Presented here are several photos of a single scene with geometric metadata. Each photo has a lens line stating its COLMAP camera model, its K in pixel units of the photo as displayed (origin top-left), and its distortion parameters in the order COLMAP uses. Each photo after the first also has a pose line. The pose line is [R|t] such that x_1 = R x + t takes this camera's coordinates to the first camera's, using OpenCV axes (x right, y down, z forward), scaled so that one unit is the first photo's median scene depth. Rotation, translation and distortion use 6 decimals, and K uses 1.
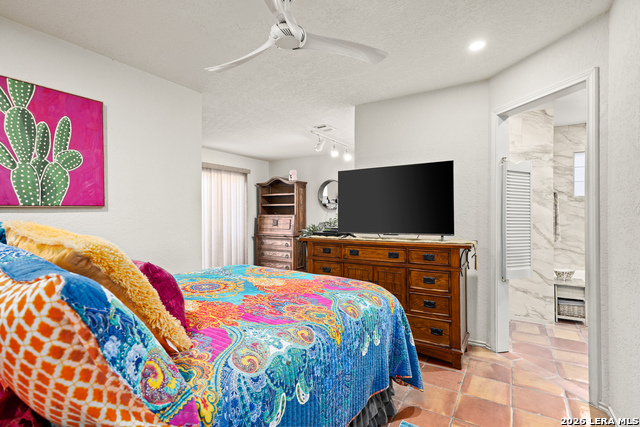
lens RADIAL K [[308.0, 0, 320.4], [0, 308.0, 216.6], [0, 0, 1]] dist [-0.017650, -0.000221]
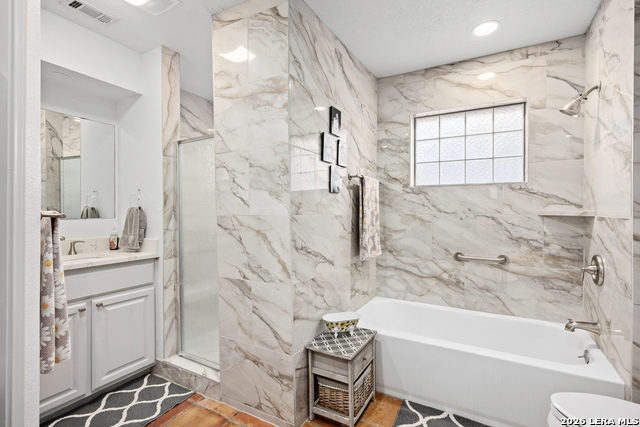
lens RADIAL K [[302.3, 0, 321.8], [0, 302.3, 215.0], [0, 0, 1]] dist [-0.011911, -0.000345]
pose [[0.996958, 0.004633, 0.077806, 0.496942], [-0.005097, 0.999970, 0.005766, -0.006616], [-0.077777, -0.006145, 0.996952, 0.319197]]
